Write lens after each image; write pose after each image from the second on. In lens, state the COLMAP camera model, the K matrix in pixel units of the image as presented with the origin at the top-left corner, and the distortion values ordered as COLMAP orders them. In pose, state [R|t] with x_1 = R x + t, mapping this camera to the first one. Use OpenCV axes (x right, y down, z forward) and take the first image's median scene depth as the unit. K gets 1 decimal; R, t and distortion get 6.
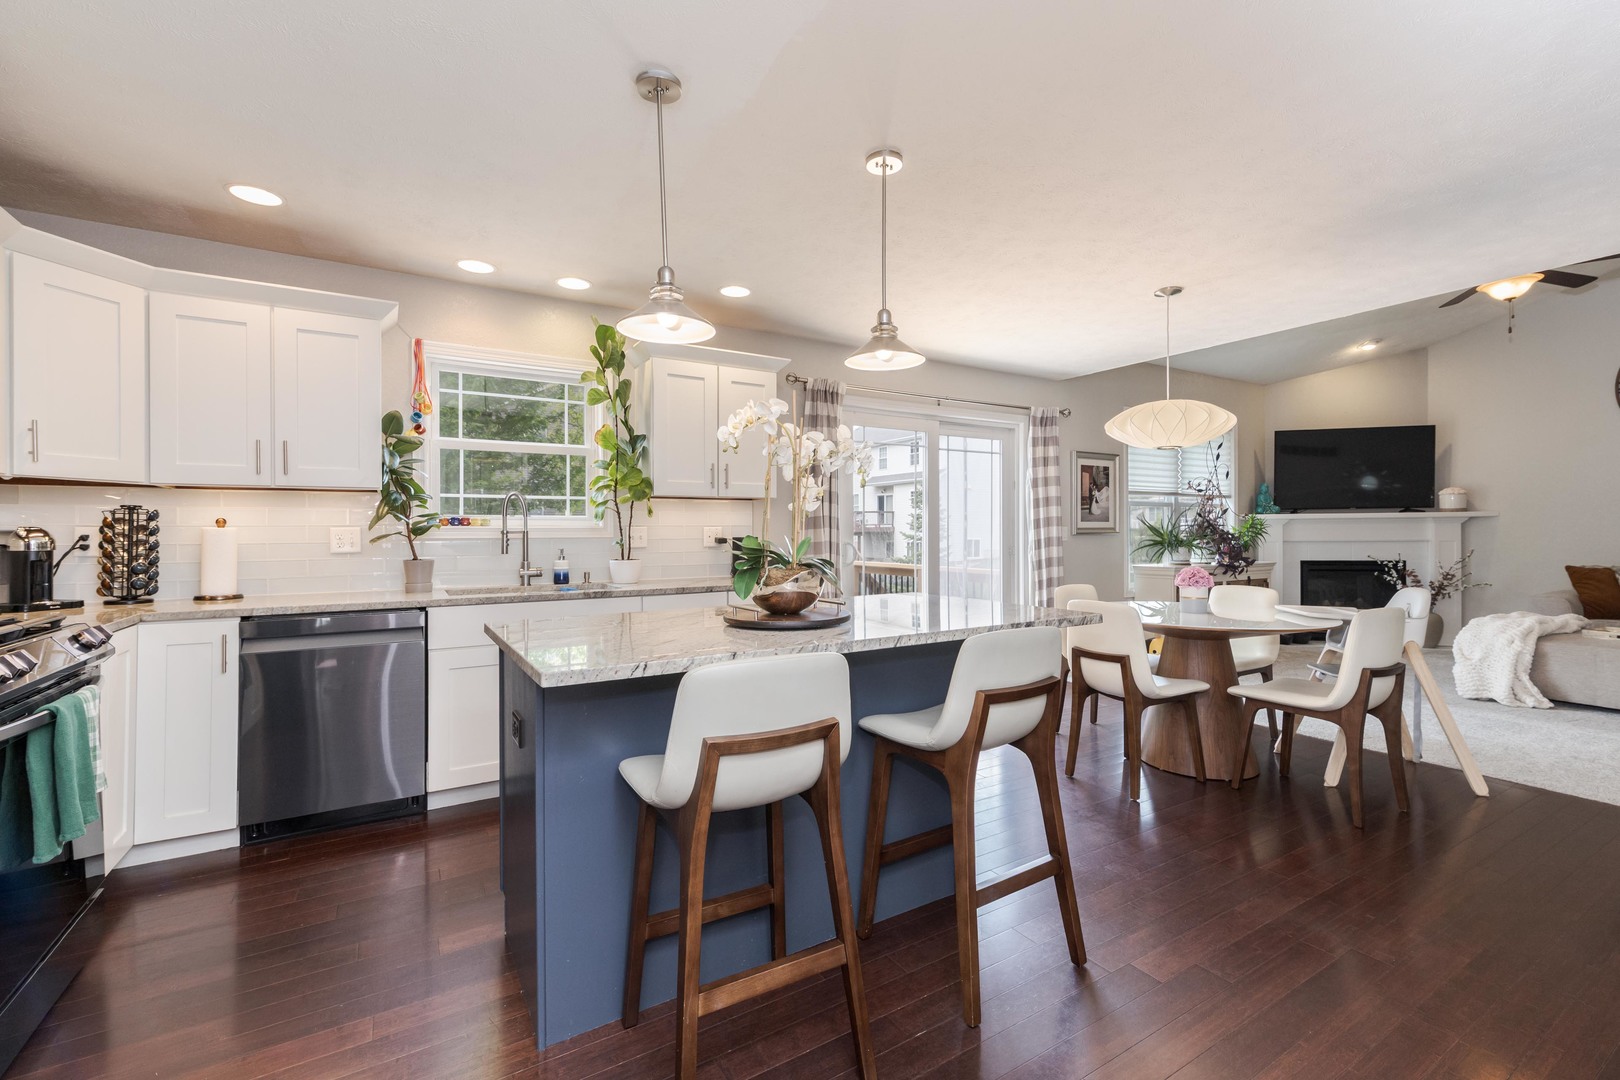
lens RADIAL K [[696.1, 0, 822.8], [0, 696.1, 533.5], [0, 0, 1]] dist [0.001746, -0.001134]
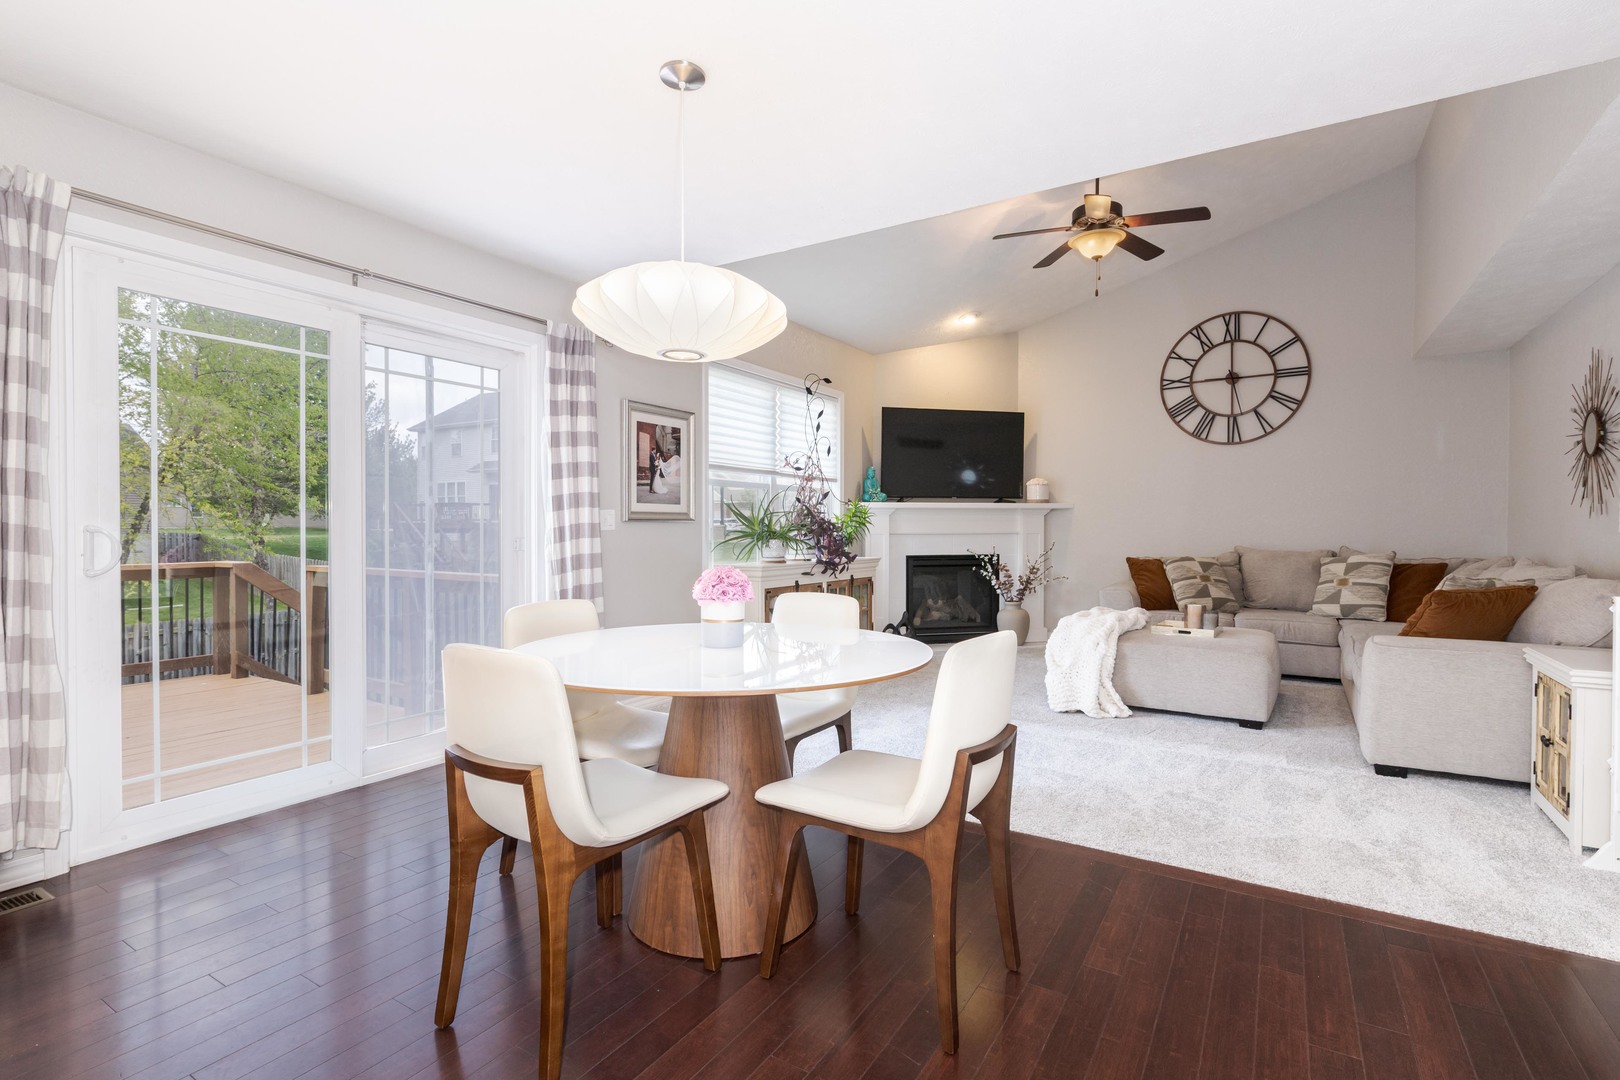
lens RADIAL K [[771.1, 0, 820.3], [0, 771.1, 535.9], [0, 0, 1]] dist [-0.002625, -0.001062]
pose [[0.889167, 0.000290, 0.457582, 0.176475], [-0.003347, 0.999977, 0.005871, 0.010606], [-0.457570, -0.006752, 0.889148, 0.224575]]
